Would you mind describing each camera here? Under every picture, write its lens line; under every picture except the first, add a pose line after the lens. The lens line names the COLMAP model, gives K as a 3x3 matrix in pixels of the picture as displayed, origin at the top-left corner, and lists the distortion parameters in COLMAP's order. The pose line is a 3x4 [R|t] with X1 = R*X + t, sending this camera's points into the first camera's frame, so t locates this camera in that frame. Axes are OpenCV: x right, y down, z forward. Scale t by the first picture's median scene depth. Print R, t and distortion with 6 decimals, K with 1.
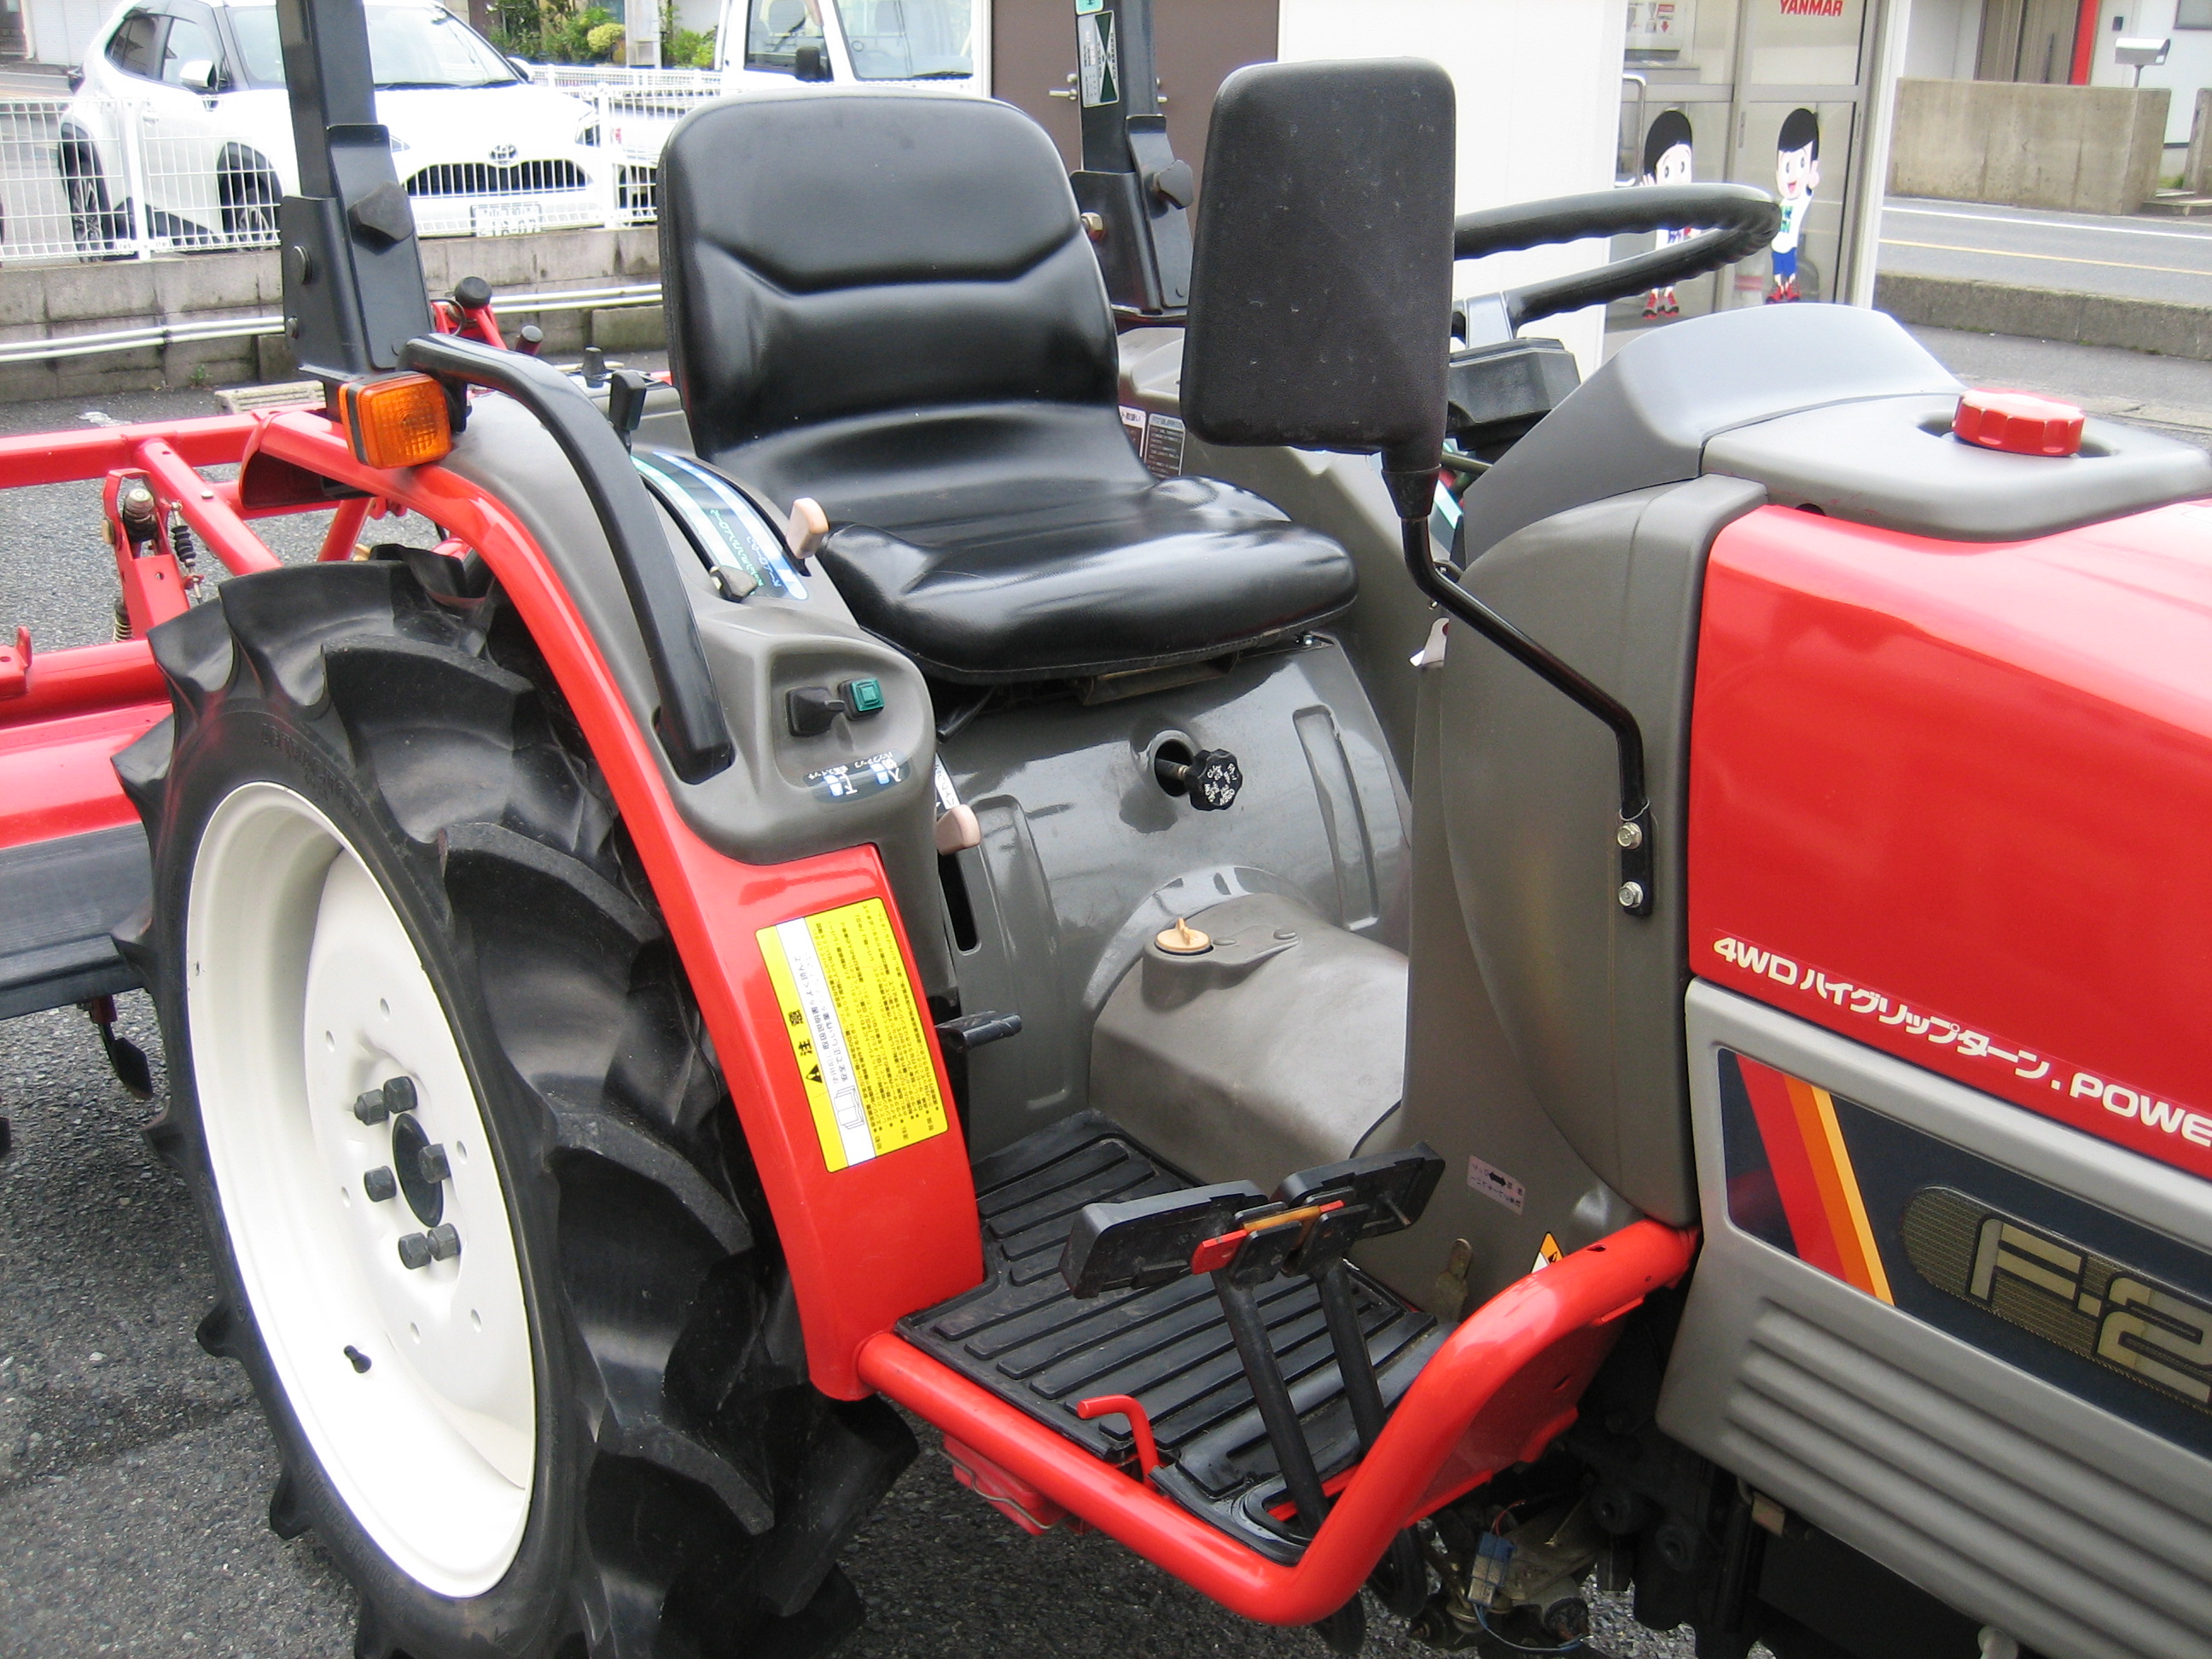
lens RADIAL K [[2298.4, 0, 1134.4], [0, 2298.4, 833.4], [0, 0, 1]] dist [-0.149301, 0.194814]
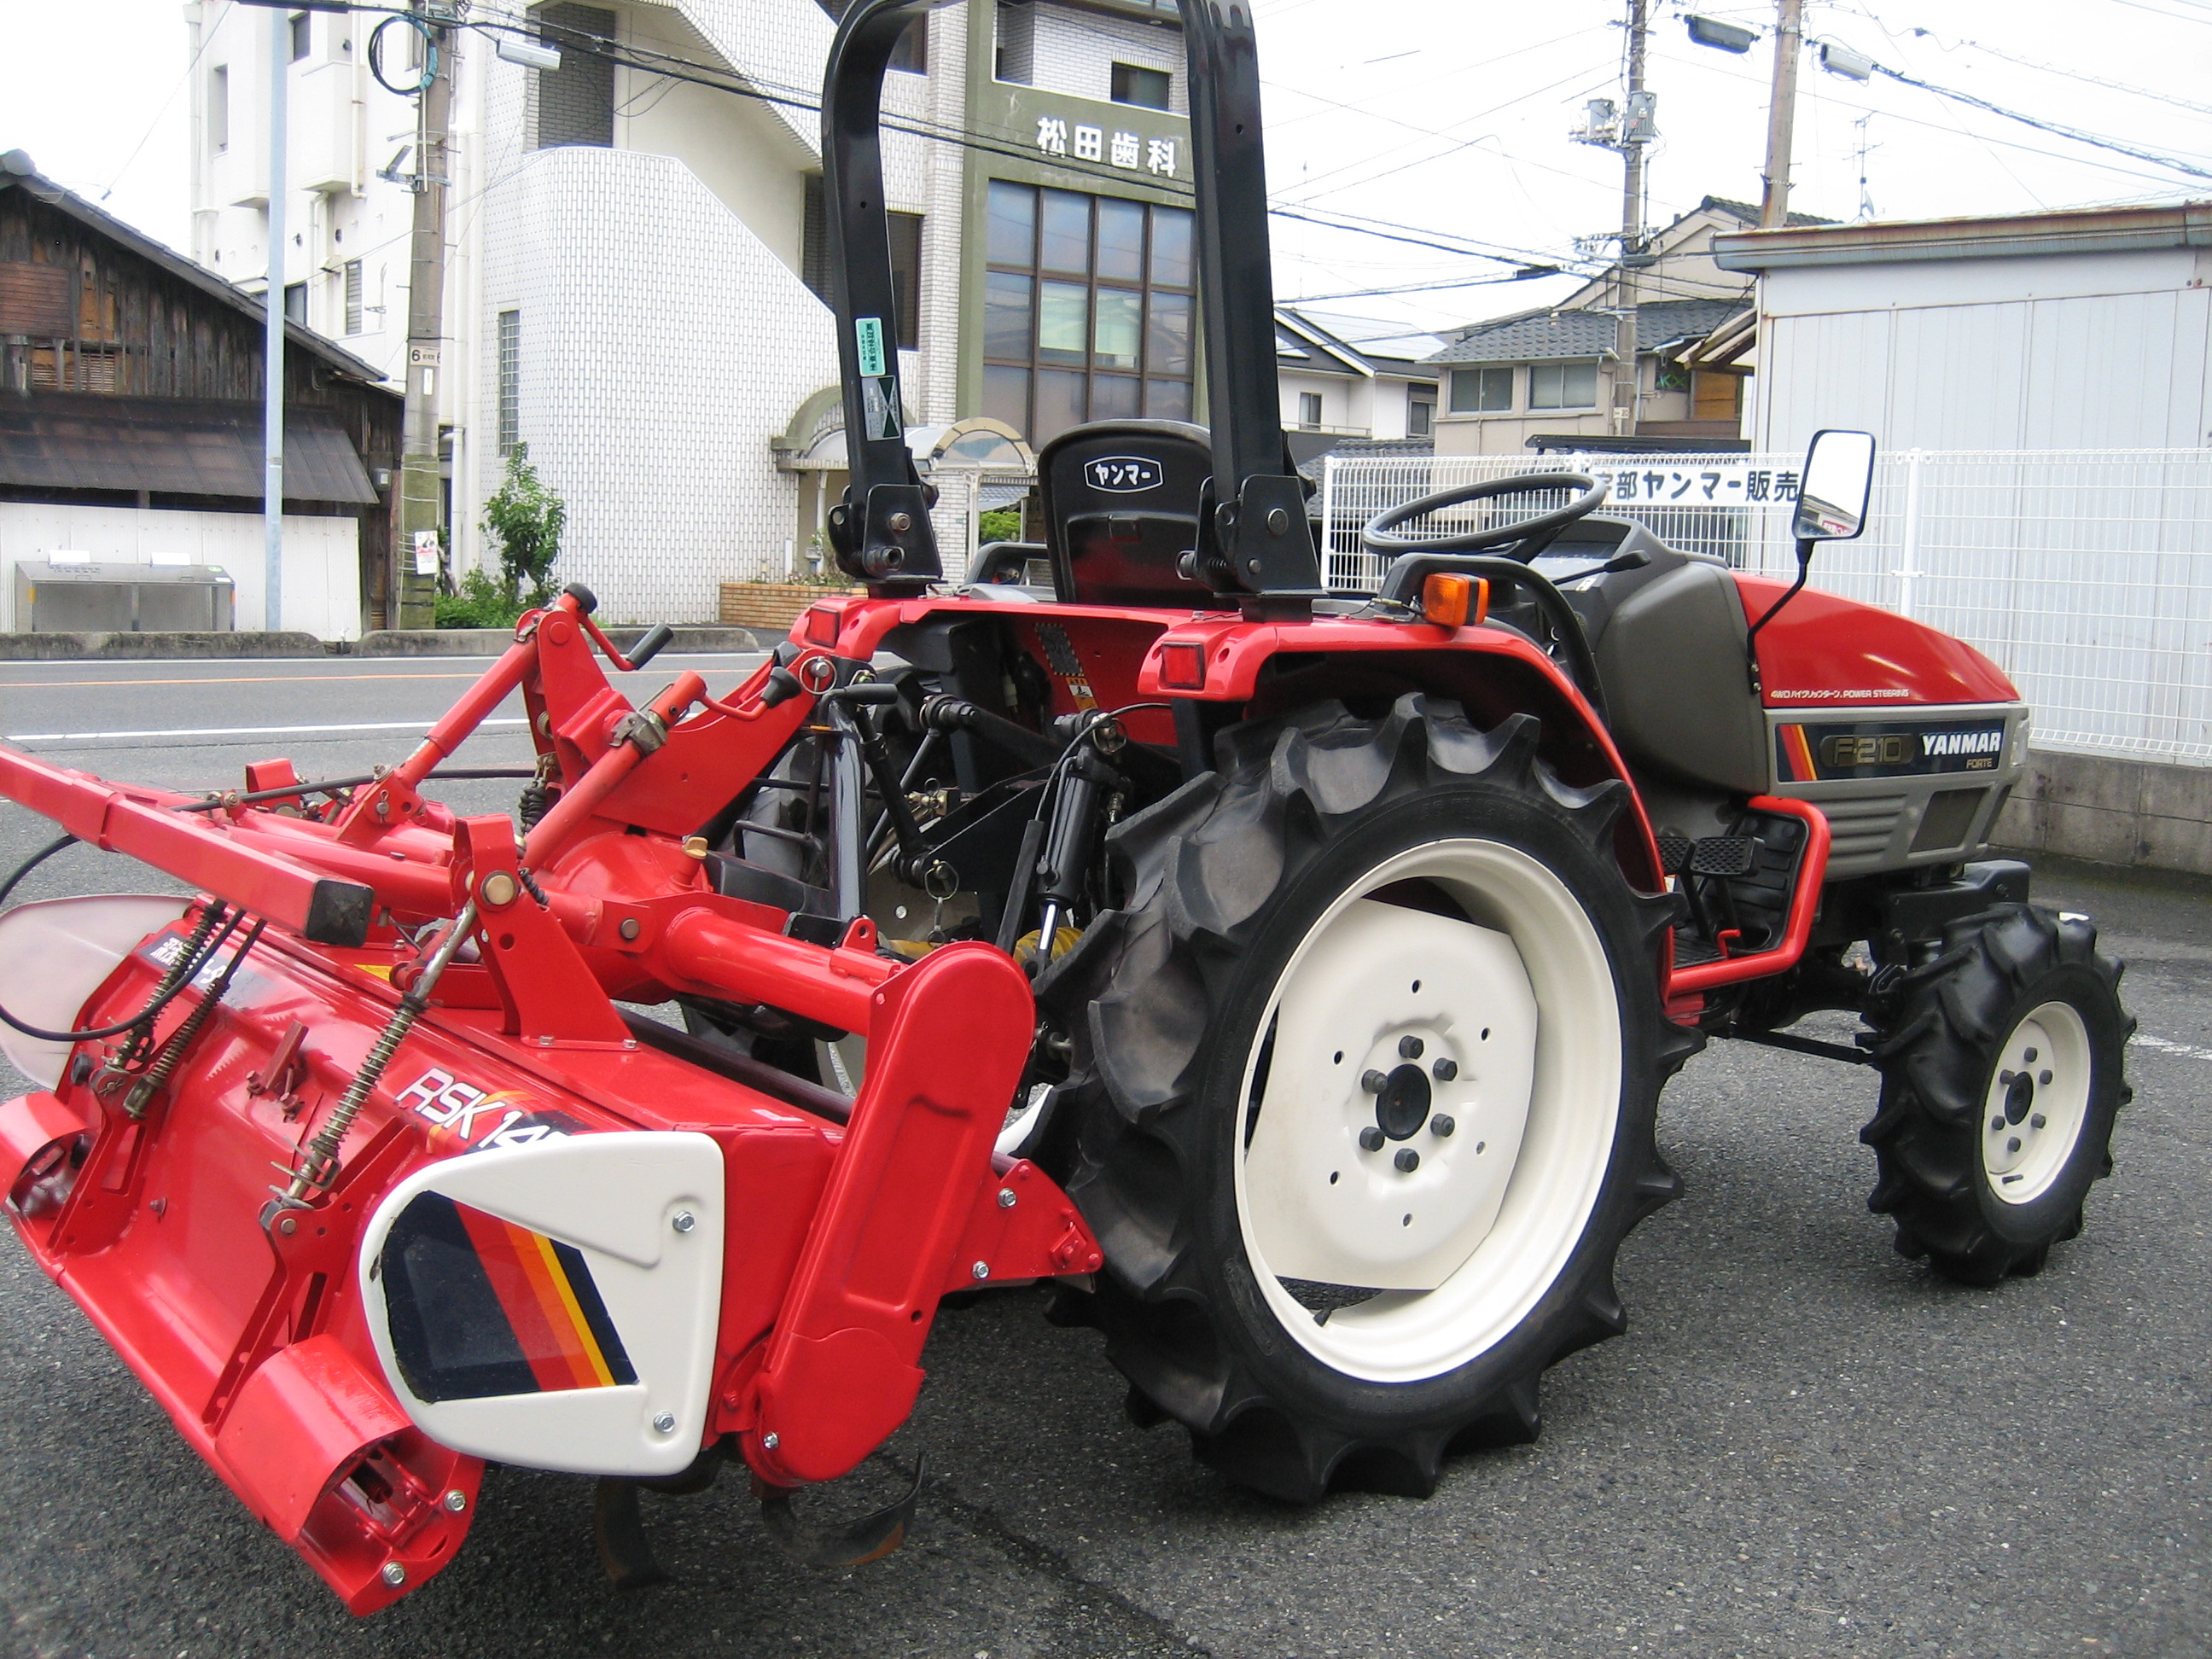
lens RADIAL K [[2298.4, 0, 1134.4], [0, 2298.4, 833.4], [0, 0, 1]] dist [-0.149301, 0.194814]
pose [[0.043692, -0.139761, 0.989221, -2.093938], [0.307633, 0.943936, 0.119775, -0.299498], [-0.950501, 0.299084, 0.084237, 1.141177]]
